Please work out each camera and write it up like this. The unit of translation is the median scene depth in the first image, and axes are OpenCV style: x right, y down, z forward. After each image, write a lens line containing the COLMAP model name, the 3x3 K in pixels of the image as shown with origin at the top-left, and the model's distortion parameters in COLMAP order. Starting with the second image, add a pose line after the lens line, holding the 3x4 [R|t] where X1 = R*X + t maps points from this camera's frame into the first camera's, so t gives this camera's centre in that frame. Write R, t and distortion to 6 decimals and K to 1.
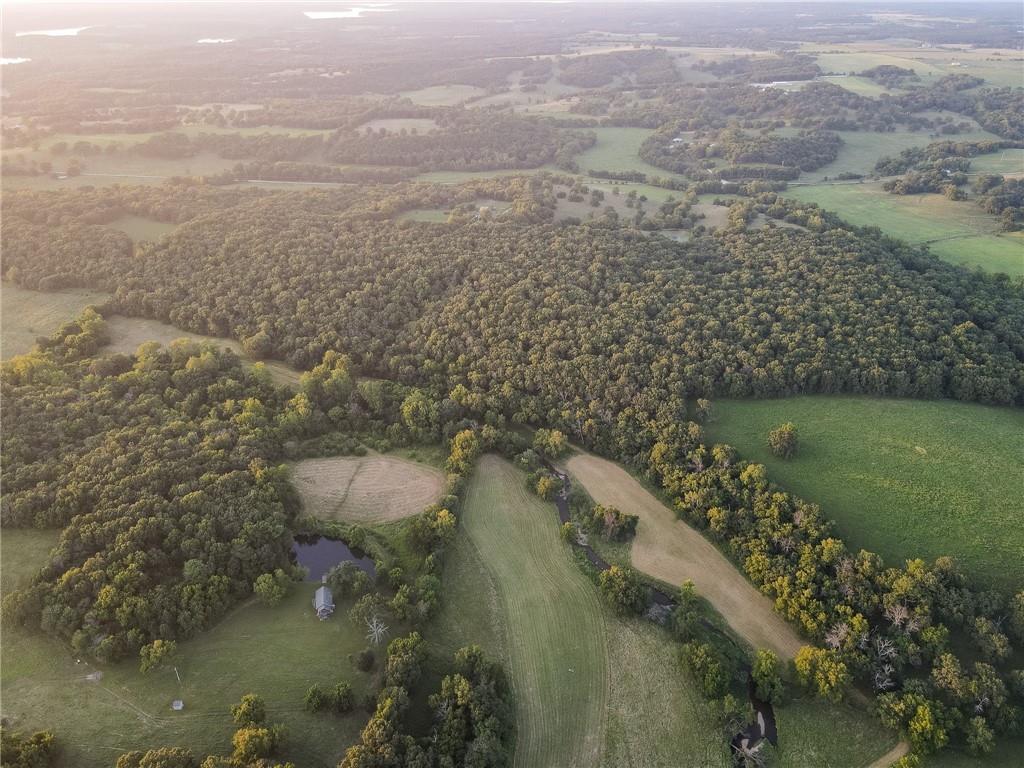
lens RADIAL K [[751.2, 0, 519.0], [0, 751.2, 387.9], [0, 0, 1]] dist [-0.001890, 0.026226]
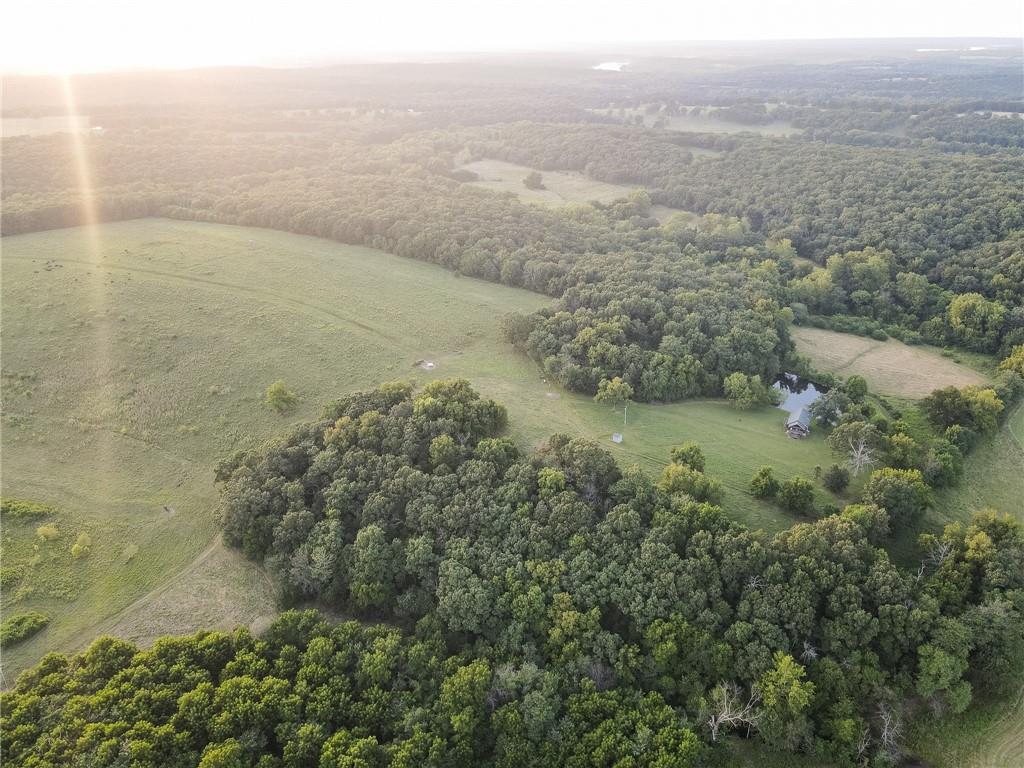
lens RADIAL K [[752.4, 0, 518.1], [0, 752.4, 383.5], [0, 0, 1]] dist [0.002240, 0.029504]
pose [[0.768031, 0.273016, -0.579302, -0.022756], [-0.307599, 0.950666, 0.040223, 0.220041], [0.561704, 0.147301, 0.814120, 0.113842]]
